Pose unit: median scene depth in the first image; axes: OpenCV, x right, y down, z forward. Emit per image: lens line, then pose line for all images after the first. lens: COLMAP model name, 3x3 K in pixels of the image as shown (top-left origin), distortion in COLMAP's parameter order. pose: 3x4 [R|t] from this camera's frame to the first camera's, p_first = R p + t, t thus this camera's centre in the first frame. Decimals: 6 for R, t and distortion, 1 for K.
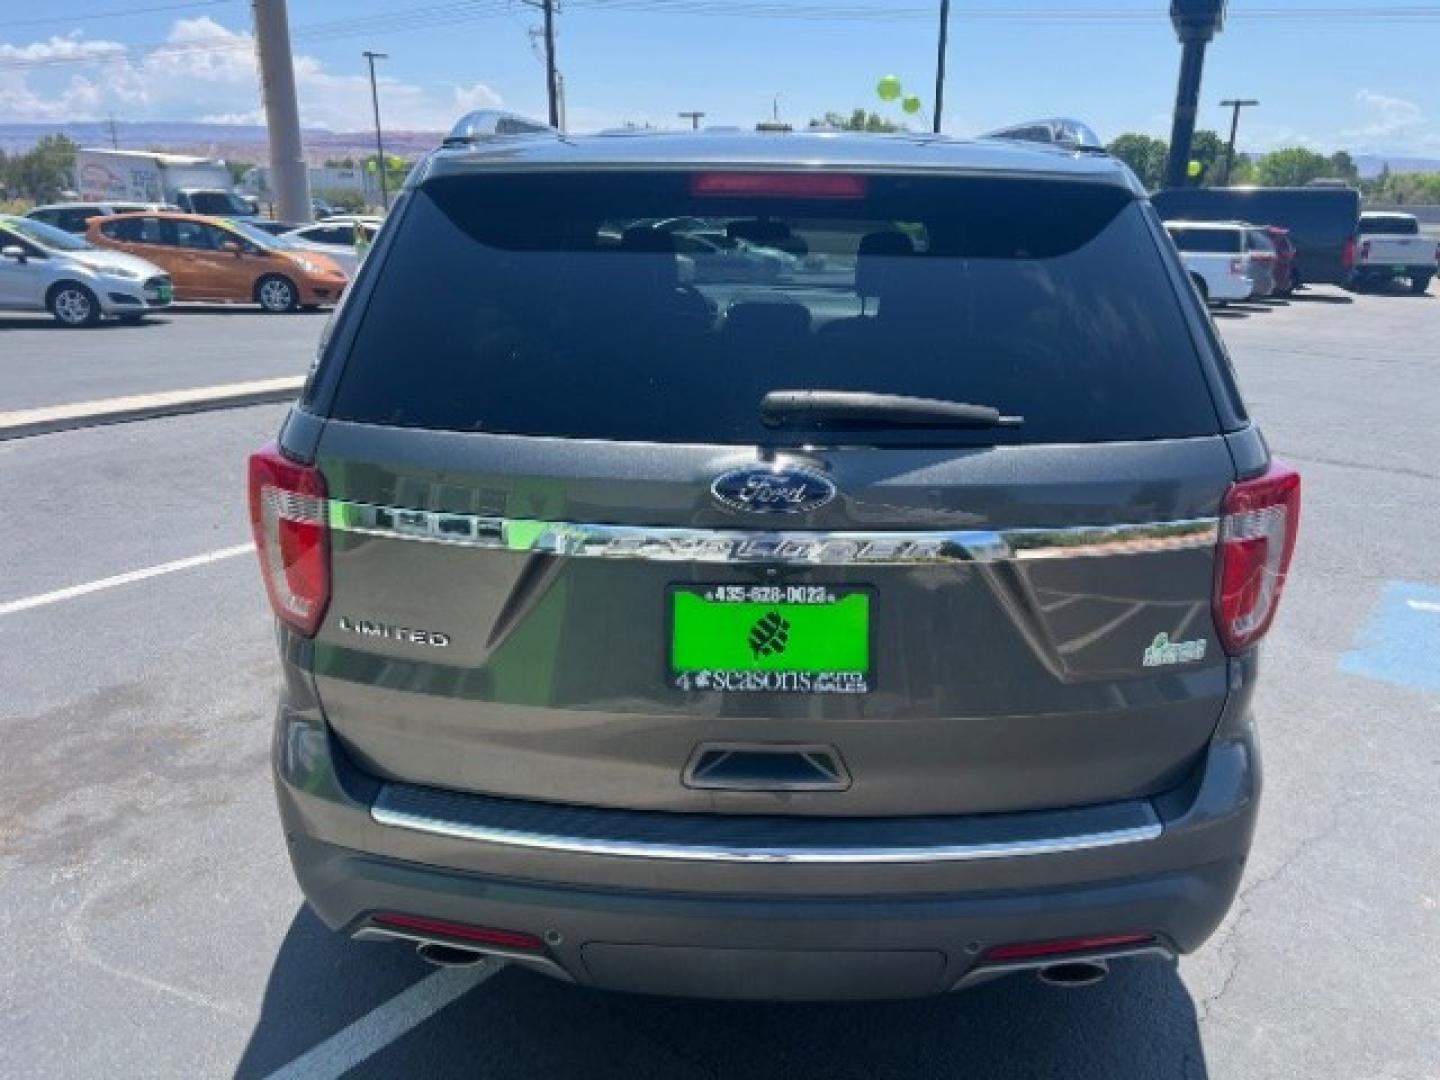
lens RADIAL K [[1083.8, 0, 737.0], [0, 1083.8, 539.5], [0, 0, 1]] dist [0.032487, -0.041170]
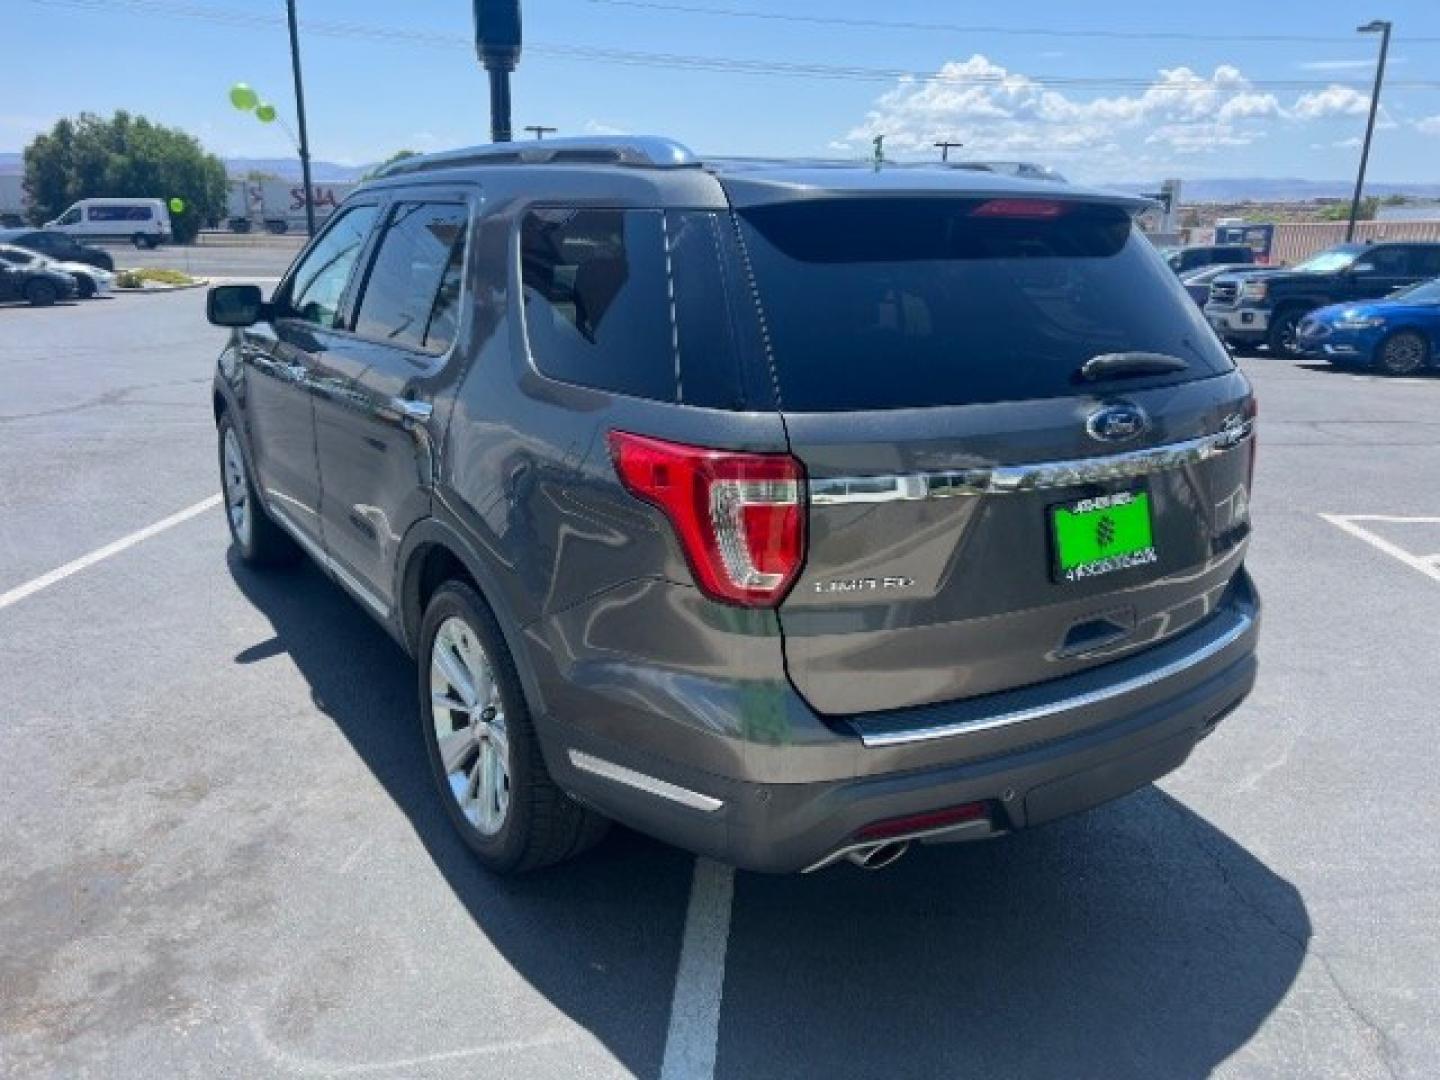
lens RADIAL K [[1083.8, 0, 737.0], [0, 1083.8, 539.5], [0, 0, 1]] dist [0.032487, -0.041170]
pose [[0.815002, -0.152236, 0.559102, -1.117459], [0.159501, 0.986537, 0.036116, -0.027409], [-0.557073, 0.059743, 0.828312, 0.106895]]
